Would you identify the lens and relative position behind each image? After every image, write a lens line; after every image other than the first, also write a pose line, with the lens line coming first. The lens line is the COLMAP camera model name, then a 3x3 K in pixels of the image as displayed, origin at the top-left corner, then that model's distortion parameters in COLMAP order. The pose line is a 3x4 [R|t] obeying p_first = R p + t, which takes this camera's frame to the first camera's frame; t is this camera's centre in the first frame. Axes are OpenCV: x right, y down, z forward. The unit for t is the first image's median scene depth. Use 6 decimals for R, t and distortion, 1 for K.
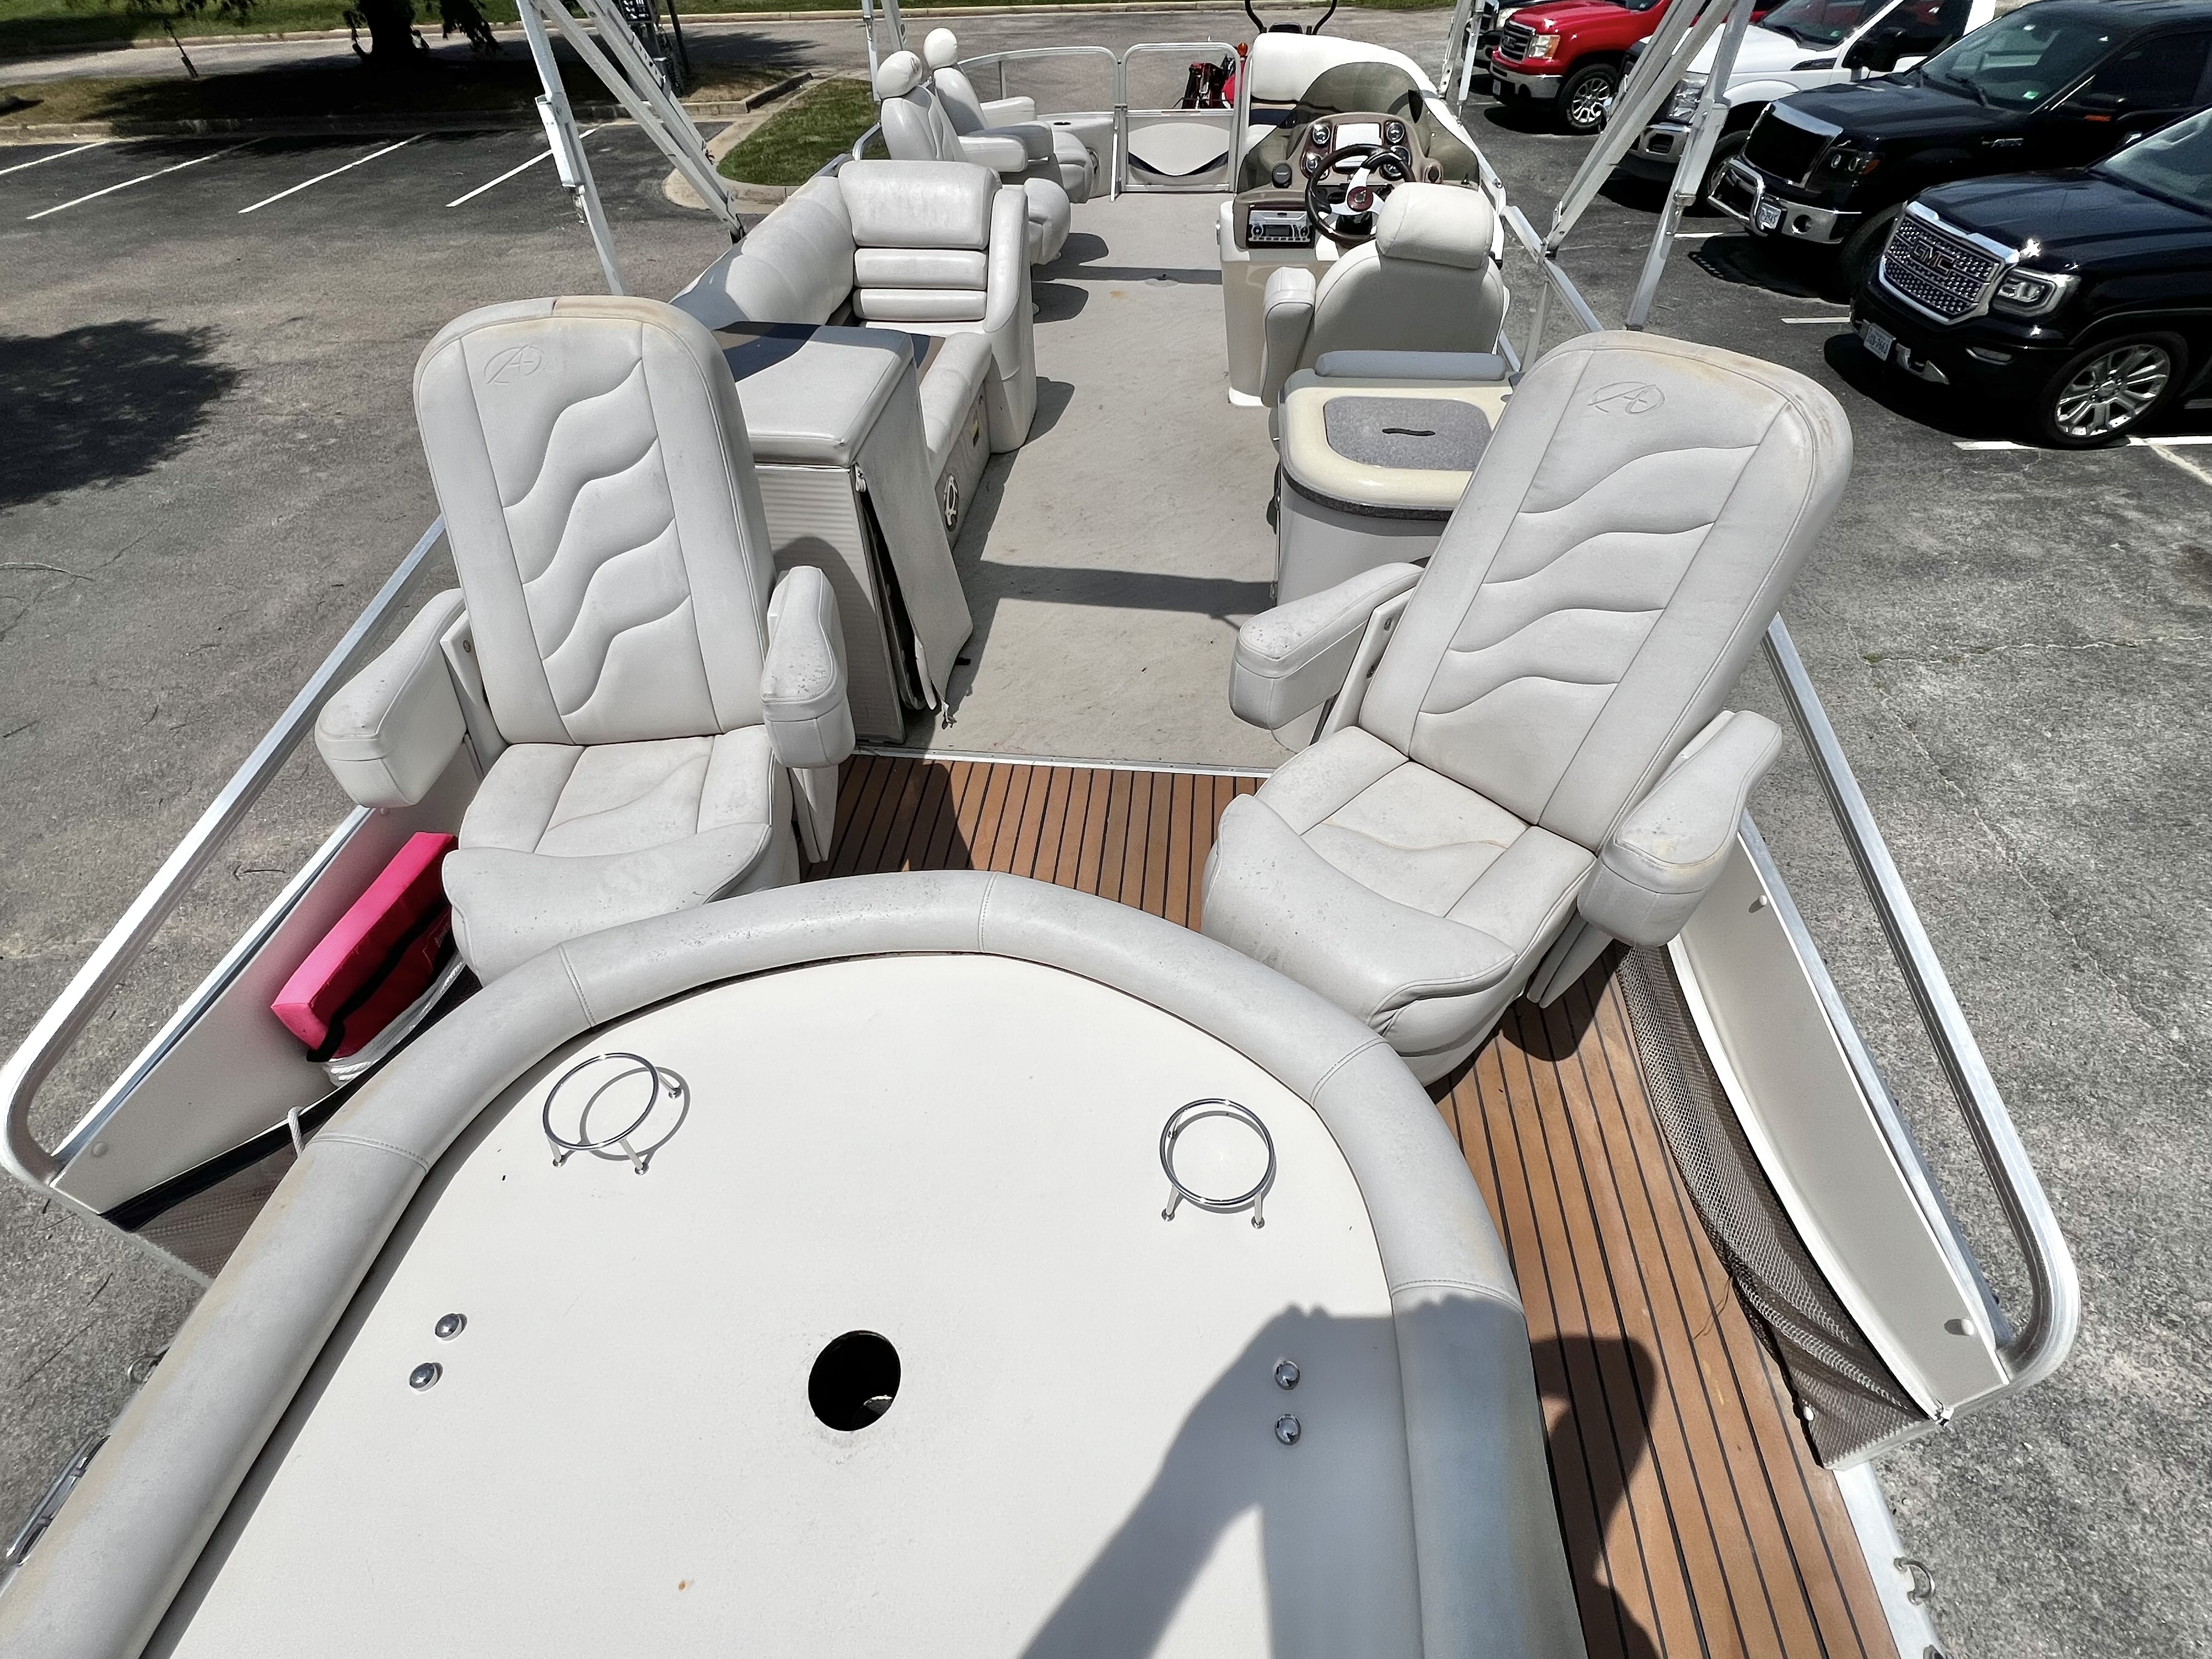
lens RADIAL K [[986.7, 0, 1099.2], [0, 986.7, 828.0], [0, 0, 1]] dist [-0.002085, 0.000456]
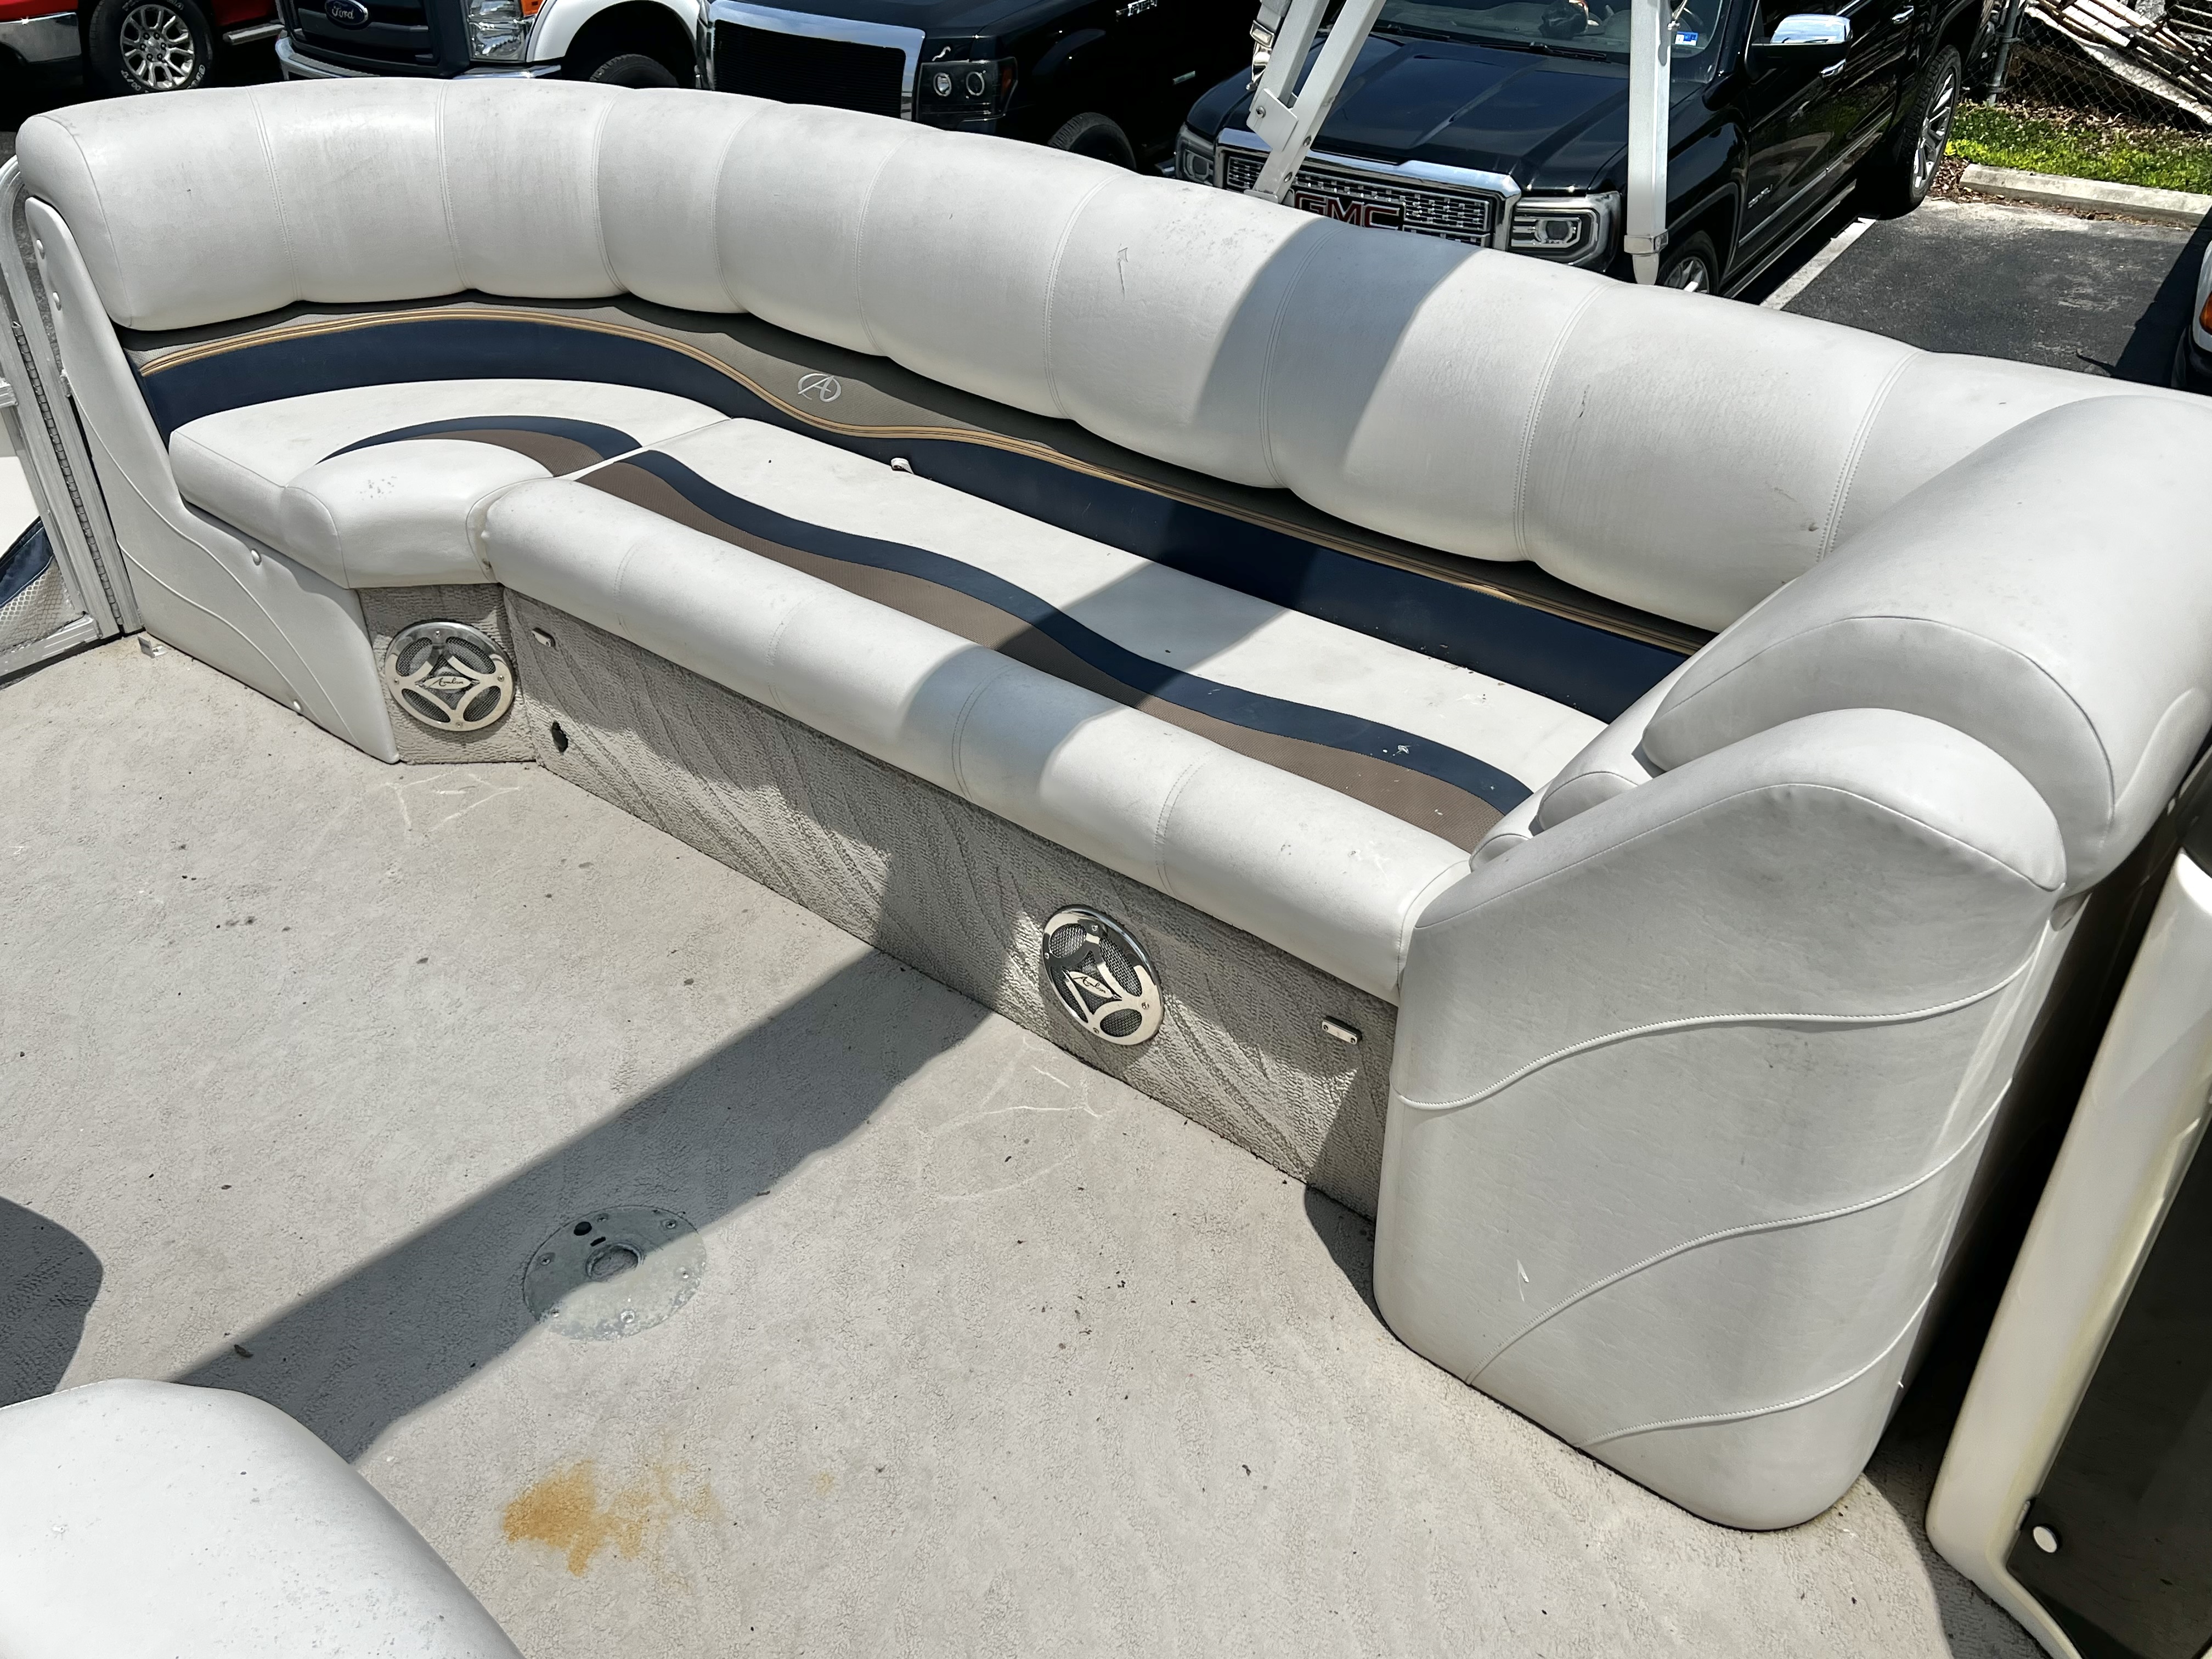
lens RADIAL K [[1879.1, 0, 1119.2], [0, 1879.1, 829.0], [0, 0, 1]] dist [0.048765, -0.046492]
pose [[0.553382, -0.452054, 0.699582, -0.093418], [0.592179, 0.804177, 0.051216, -0.516132], [-0.585741, 0.385935, 0.712714, 0.562350]]
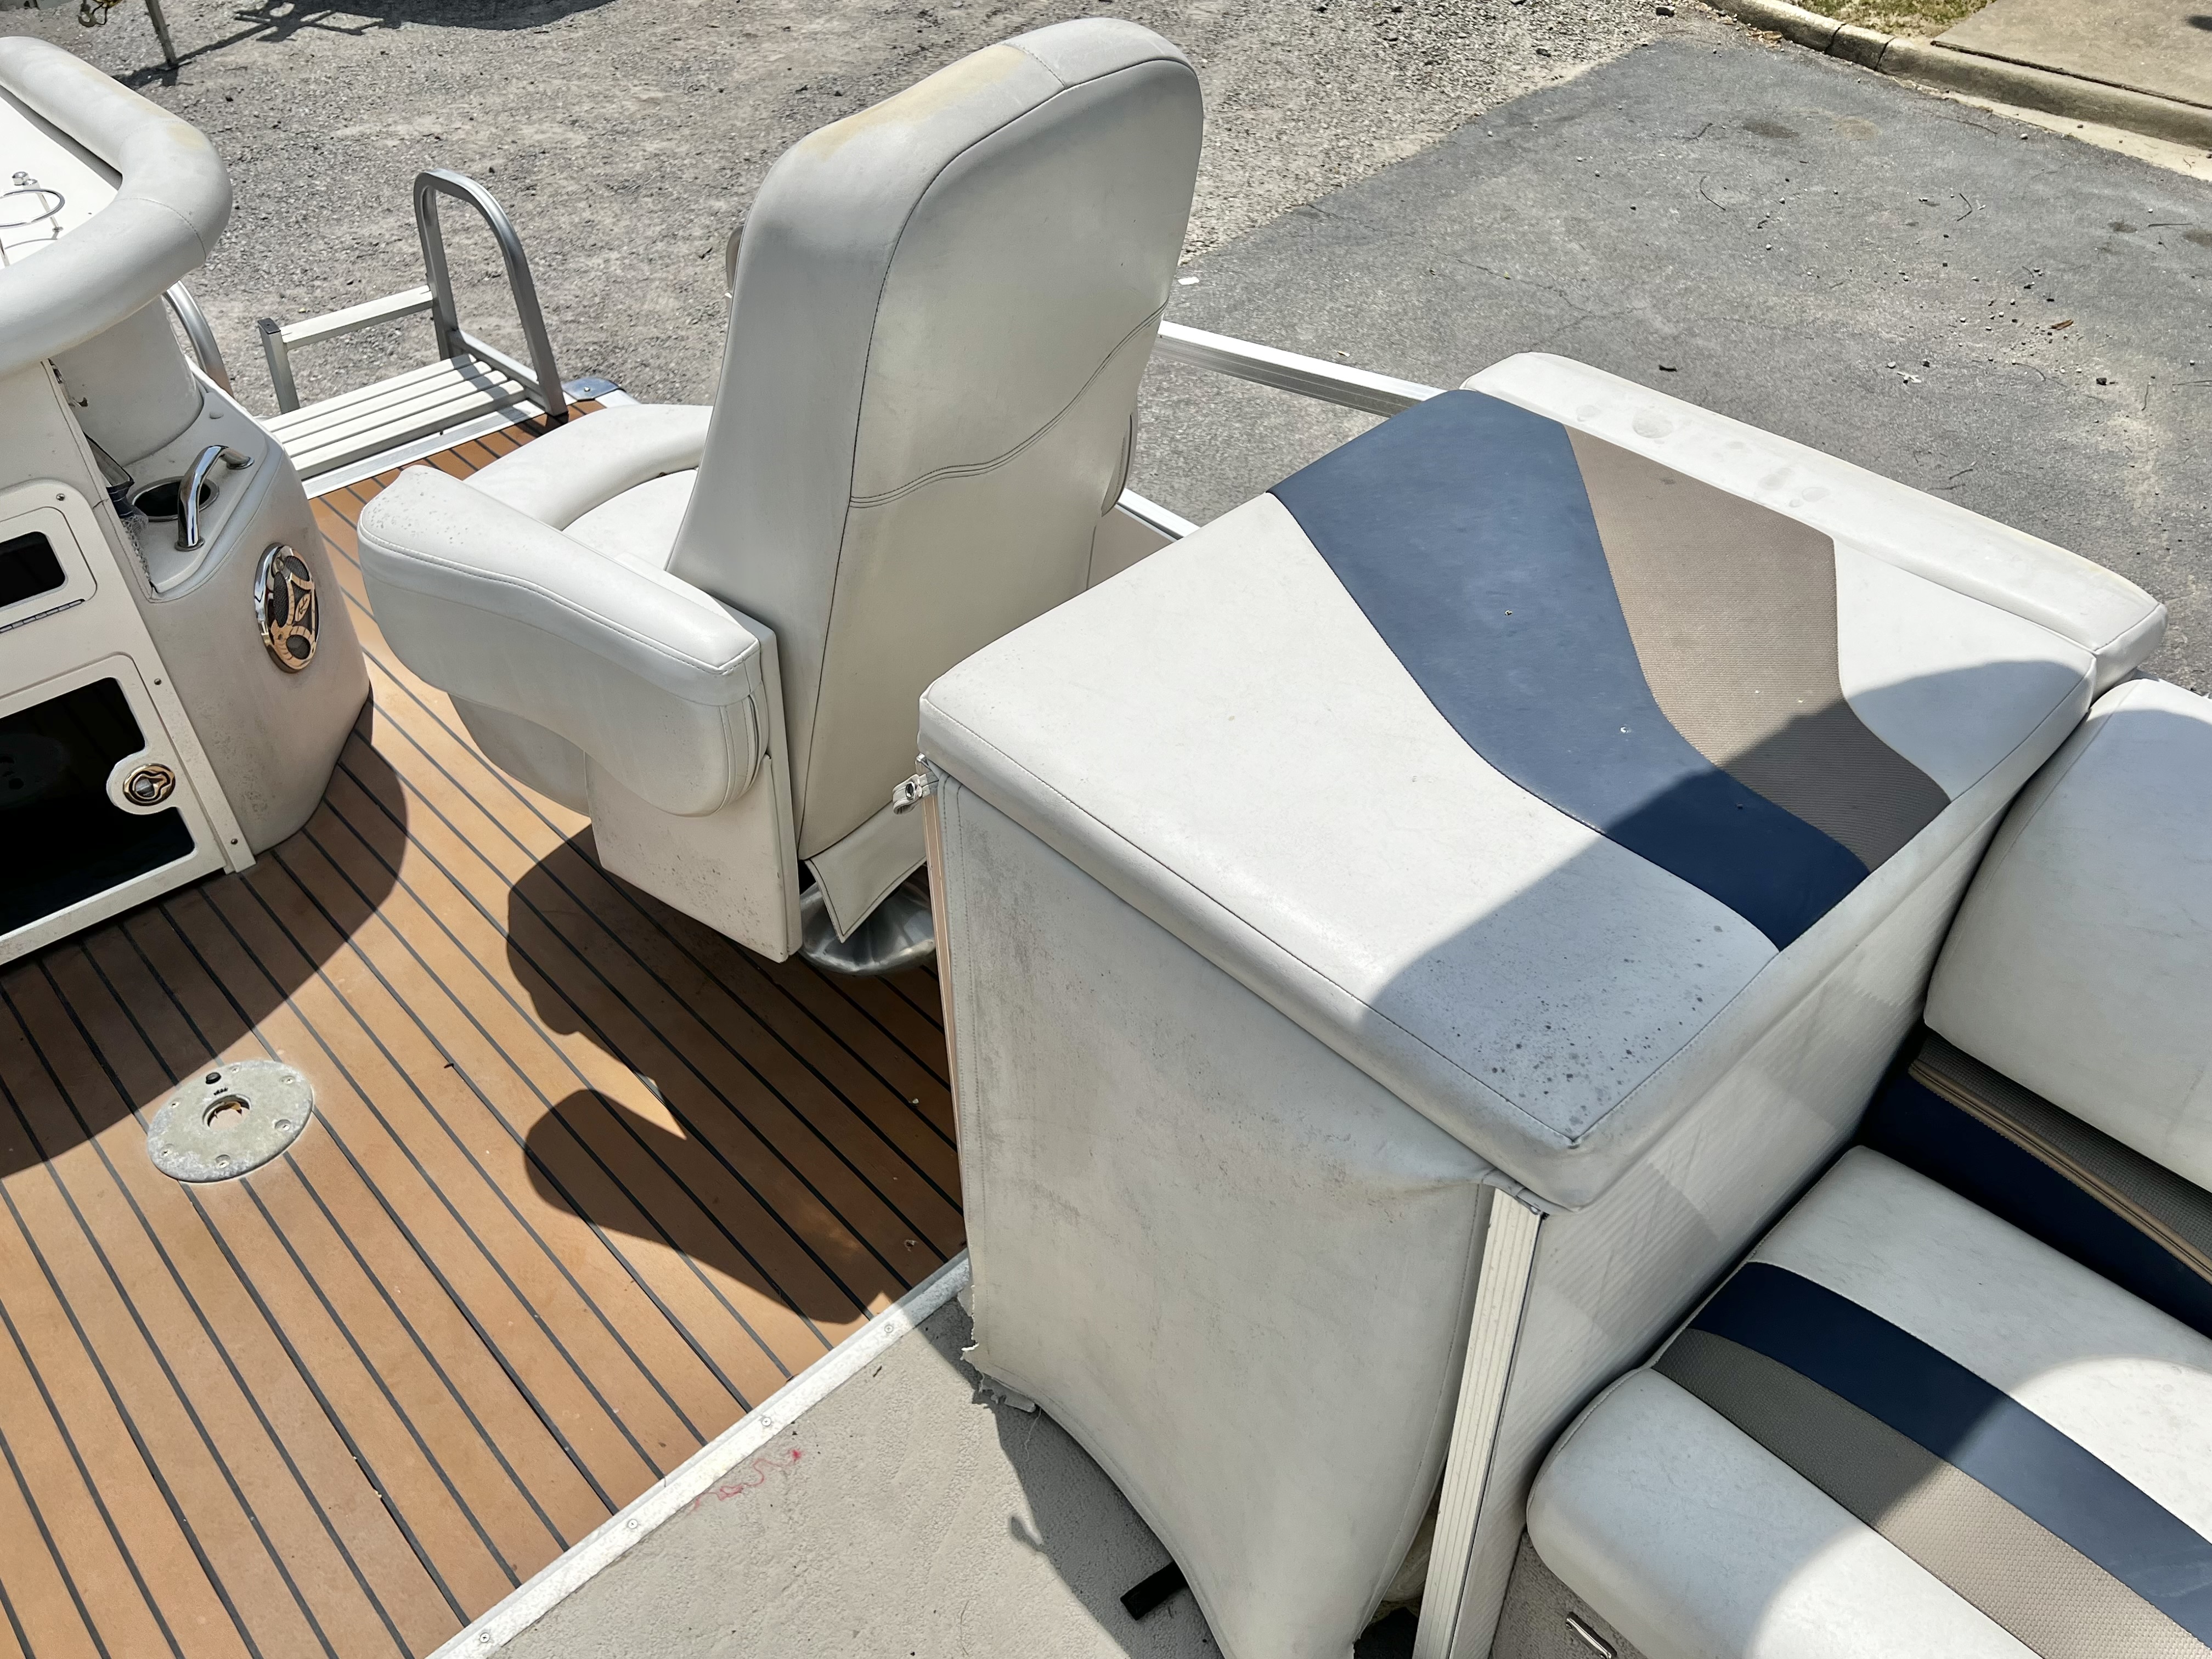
lens RADIAL K [[1701.3, 0, 1102.0], [0, 1701.3, 816.7], [0, 0, 1]] dist [0.049933, -0.052748]
pose [[-0.661256, 0.503793, -0.555818, 0.026482], [-0.524472, 0.219270, 0.822709, -0.331230], [0.536349, 0.835532, 0.119232, 0.347534]]
